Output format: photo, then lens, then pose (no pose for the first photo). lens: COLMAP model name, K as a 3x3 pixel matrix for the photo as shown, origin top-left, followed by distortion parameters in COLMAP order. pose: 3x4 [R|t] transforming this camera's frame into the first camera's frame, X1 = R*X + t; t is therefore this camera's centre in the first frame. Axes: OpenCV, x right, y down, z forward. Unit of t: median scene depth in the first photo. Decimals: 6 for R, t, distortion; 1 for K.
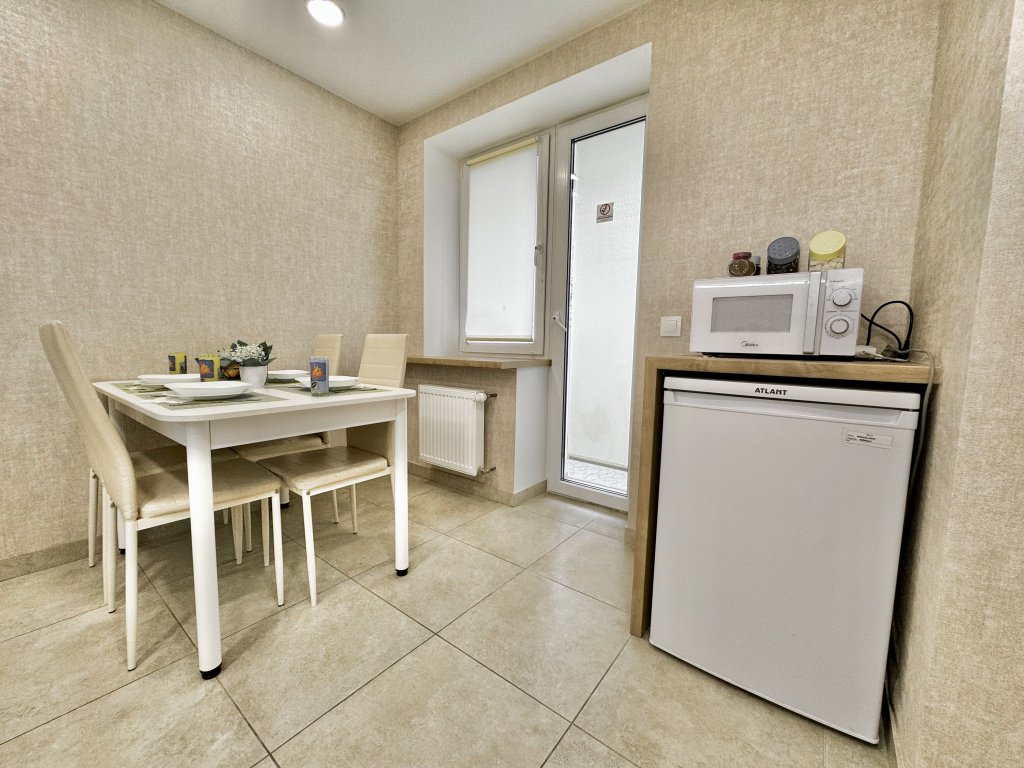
lens RADIAL K [[407.8, 0, 507.8], [0, 407.8, 384.8], [0, 0, 1]] dist [-0.001167, 0.000176]
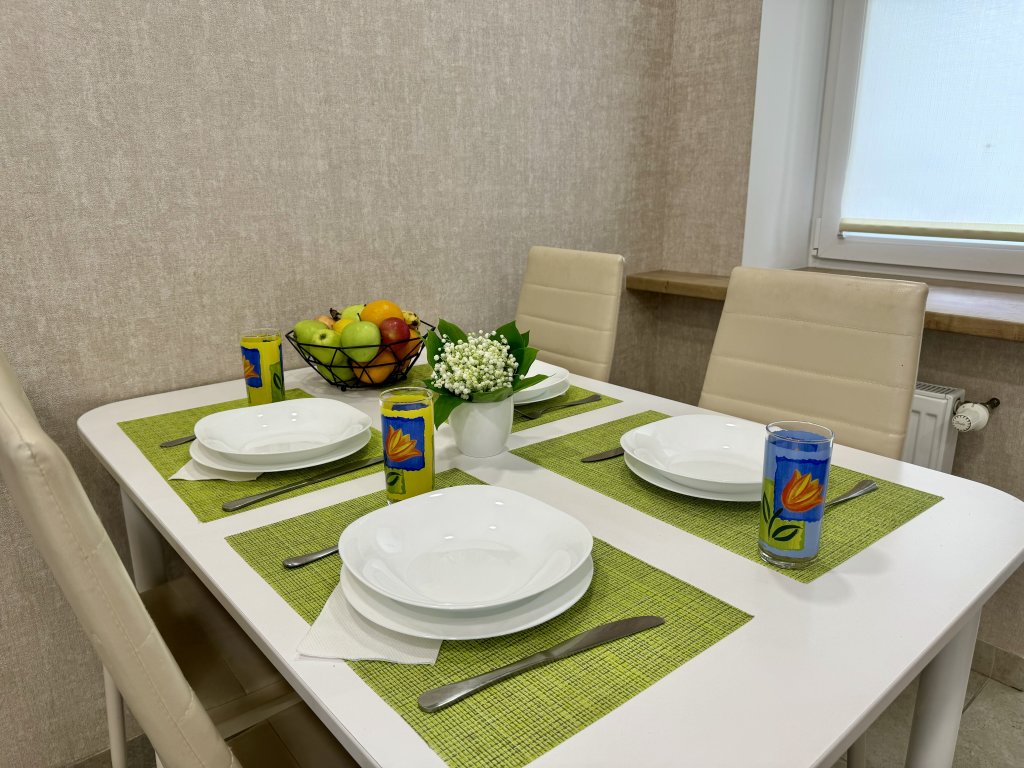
lens RADIAL K [[722.5, 0, 510.2], [0, 722.5, 388.4], [0, 0, 1]] dist [0.045401, -0.053515]
pose [[0.979290, 0.030616, -0.200135, -0.388827], [0.007023, 0.982769, 0.184703, -0.132944], [0.202341, -0.182284, 0.962201, 0.340353]]
